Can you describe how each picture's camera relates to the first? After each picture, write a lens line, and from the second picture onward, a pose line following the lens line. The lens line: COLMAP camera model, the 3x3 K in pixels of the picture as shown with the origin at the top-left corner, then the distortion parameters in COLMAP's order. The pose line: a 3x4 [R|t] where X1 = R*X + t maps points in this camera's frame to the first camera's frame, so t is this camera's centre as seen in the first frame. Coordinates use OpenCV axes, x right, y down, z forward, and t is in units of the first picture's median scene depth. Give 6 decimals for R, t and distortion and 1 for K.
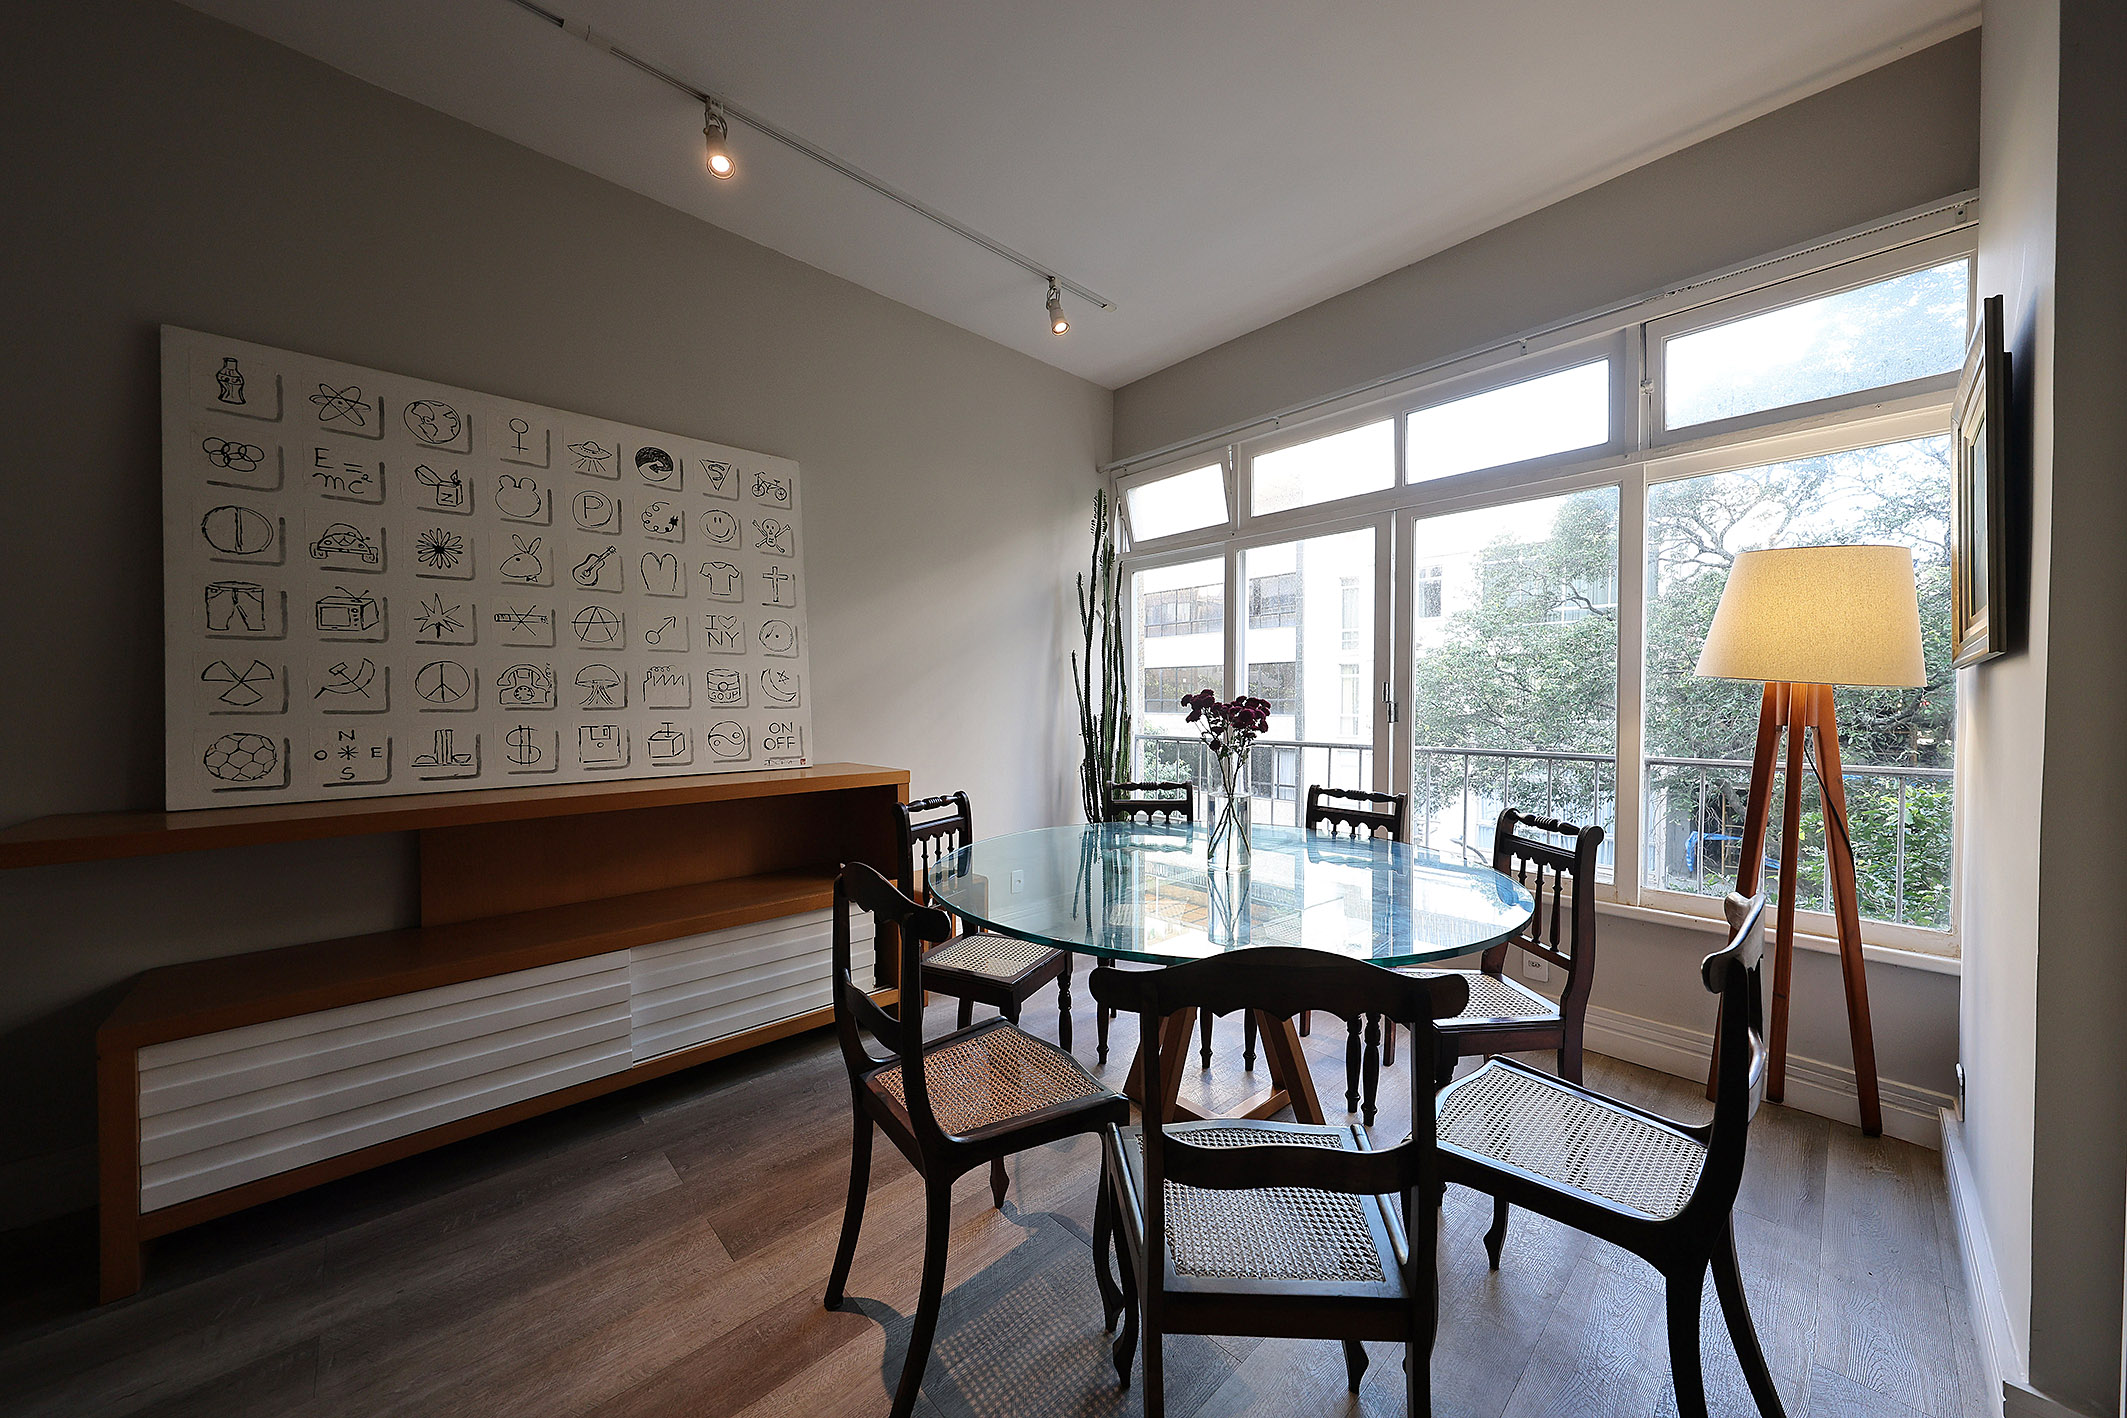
lens RADIAL K [[741.6, 0, 1055.0], [0, 741.6, 709.4], [0, 0, 1]] dist [0.003122, -0.000135]
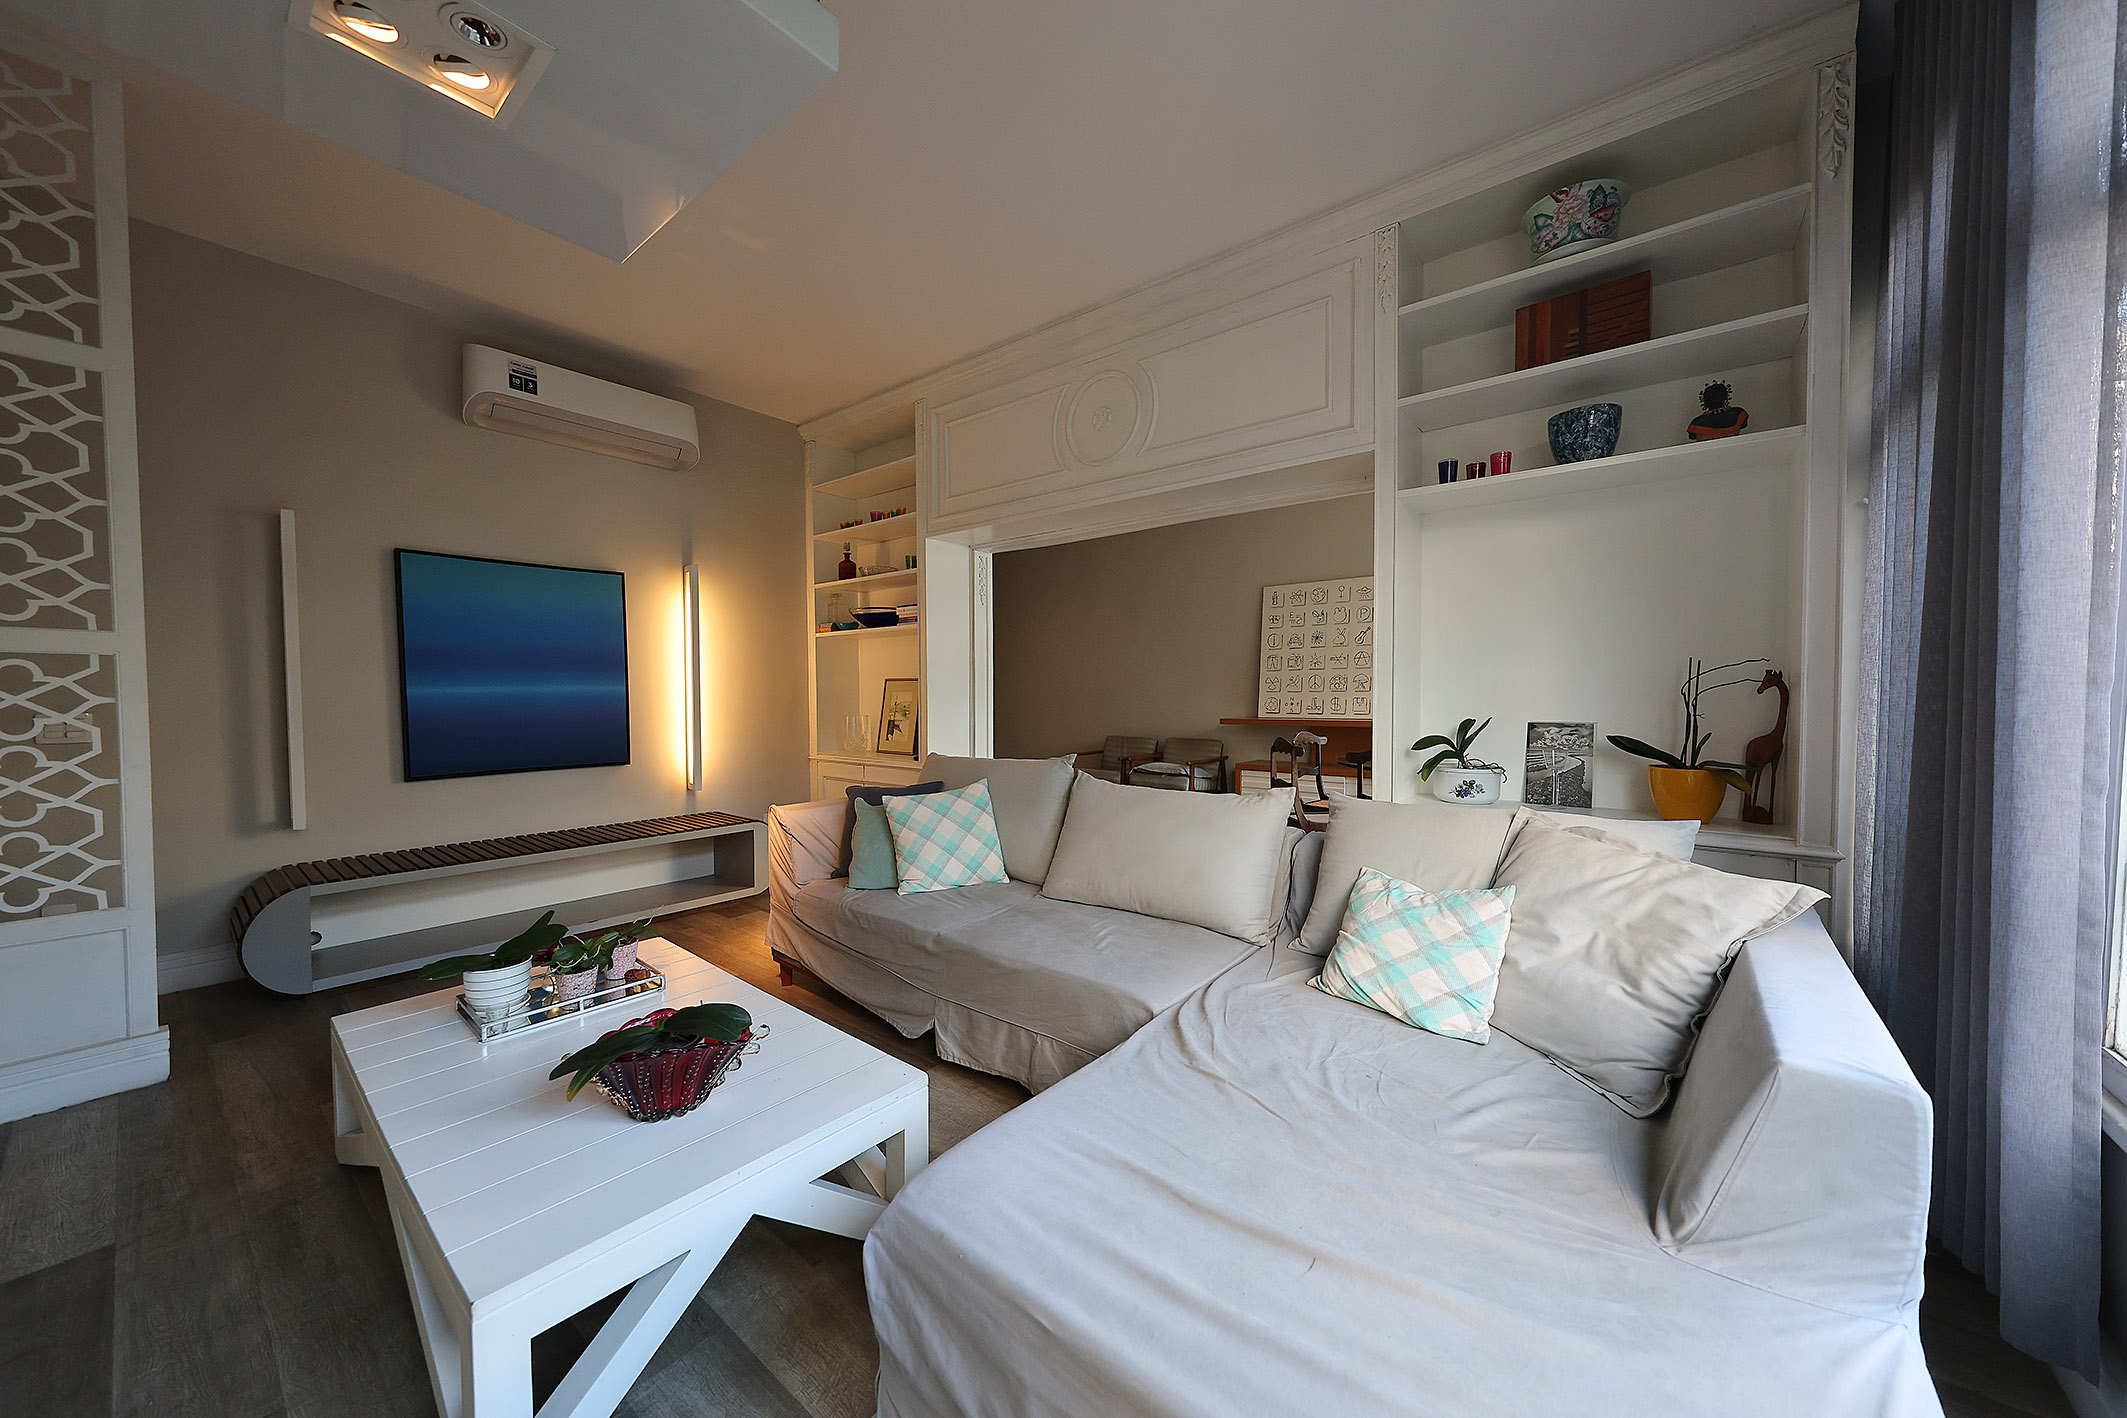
lens RADIAL K [[741.6, 0, 1061.4], [0, 741.6, 716.0], [0, 0, 1]] dist [0.003122, -0.000135]
pose [[0.151746, 0.031255, -0.987925, 1.481052], [-0.010850, 0.999492, 0.029955, 0.016700], [0.988360, 0.006174, 0.152008, -0.354453]]
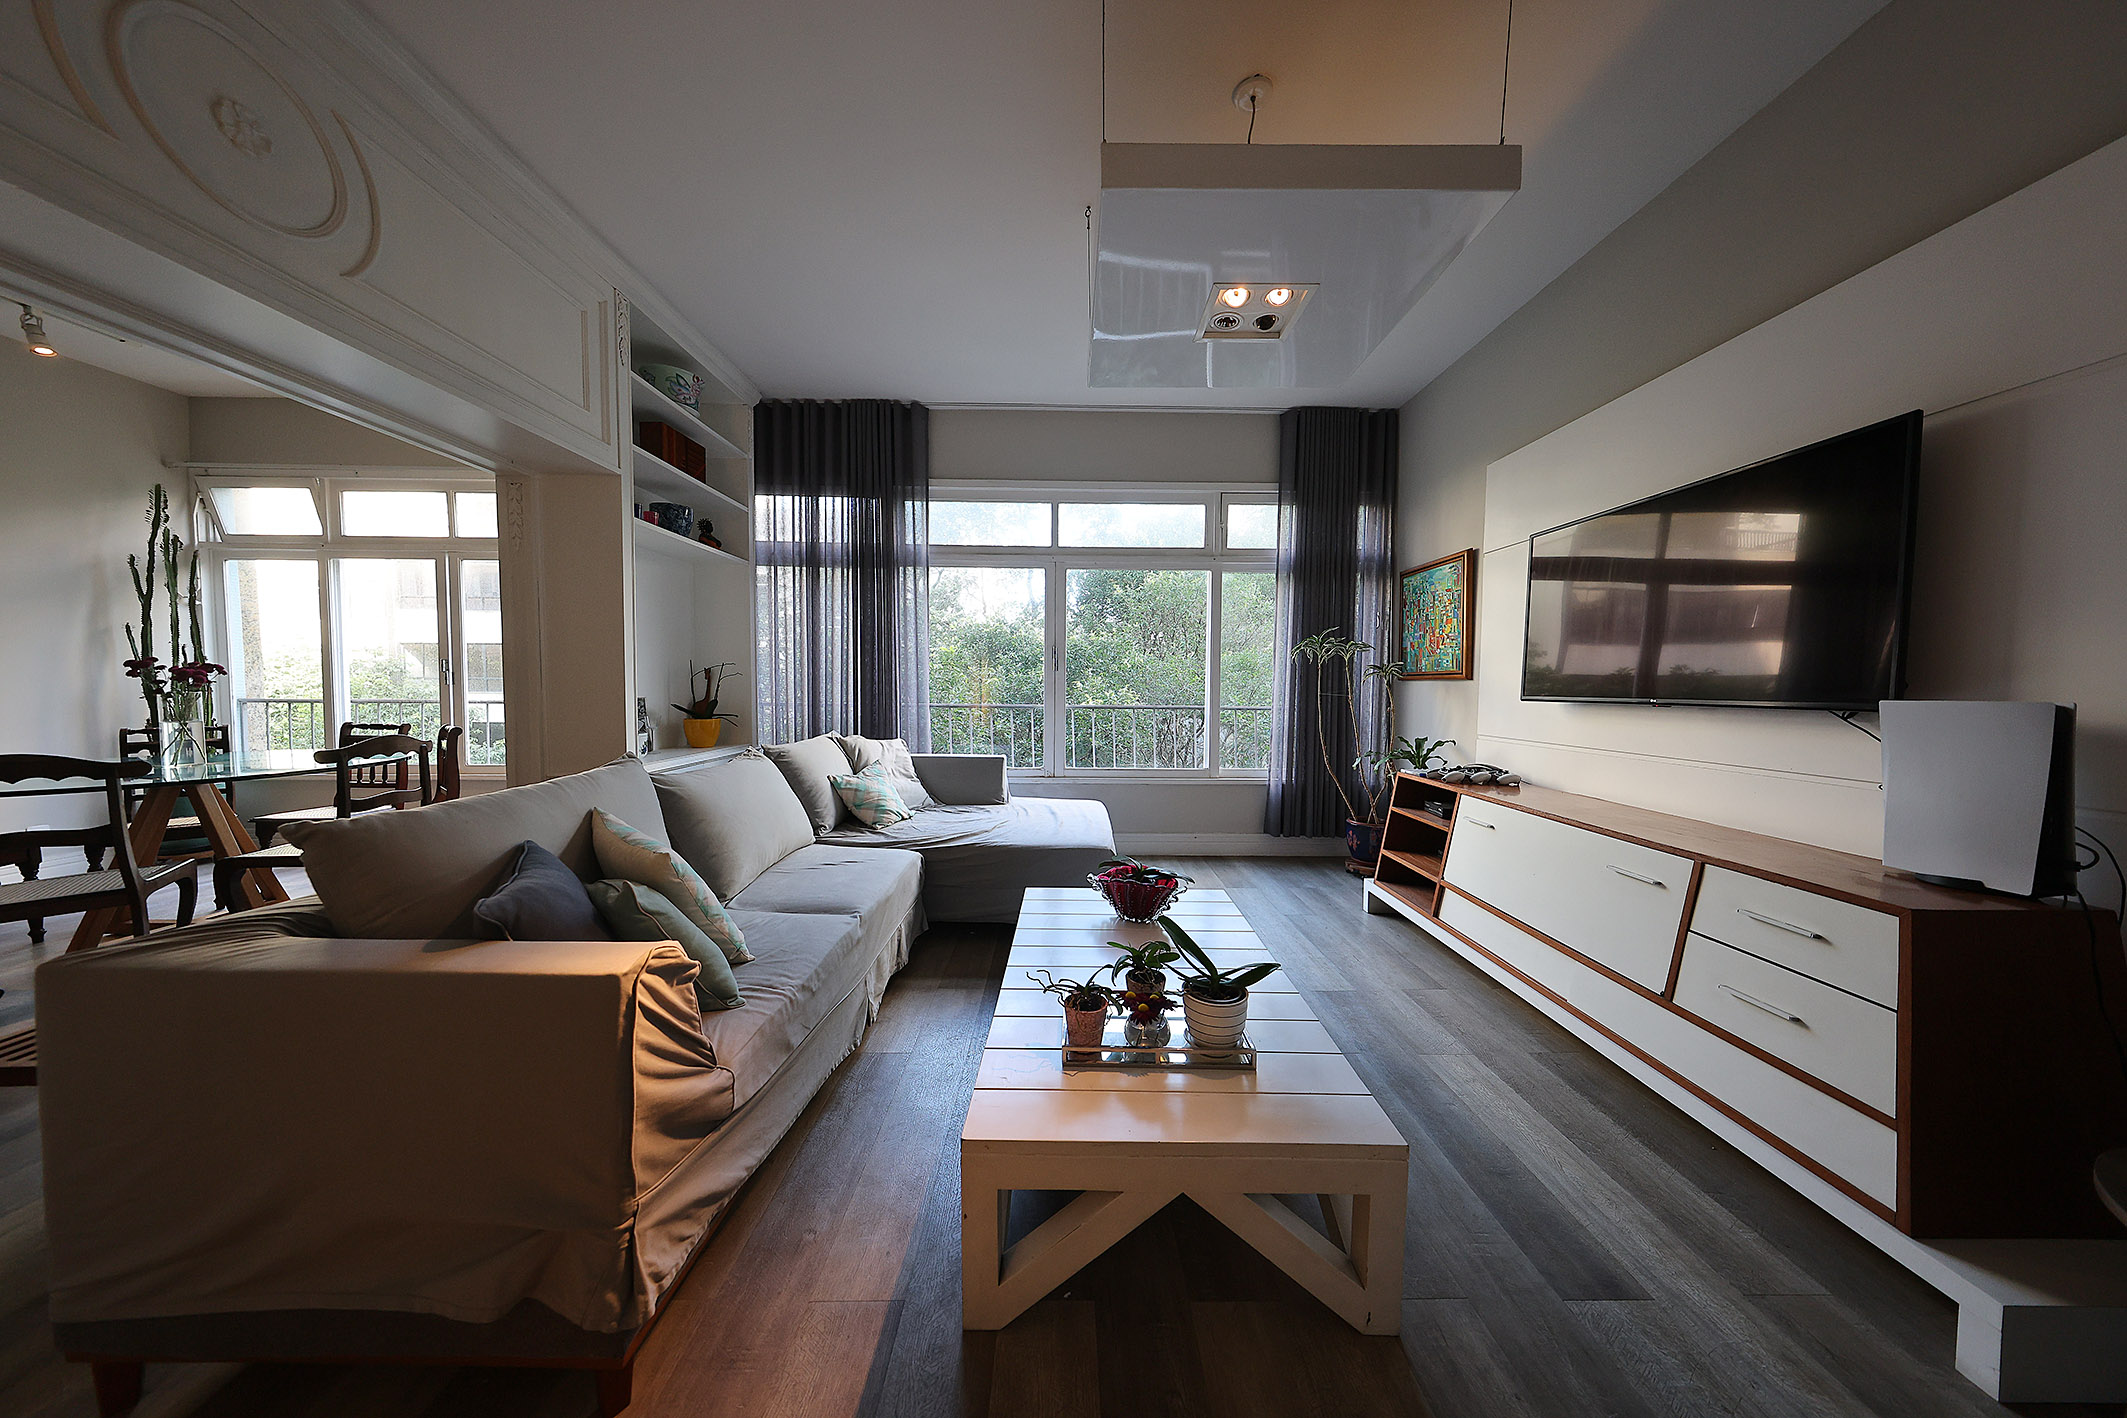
lens RADIAL K [[631.6, 0, 1077.5], [0, 631.6, 716.6], [0, 0, 1]] dist [0.002034, -0.000470]
pose [[0.655731, -0.028639, 0.754452, 0.326155], [-0.002319, 0.999199, 0.039946, 0.030877], [-0.754991, -0.027944, 0.655139, -0.983547]]
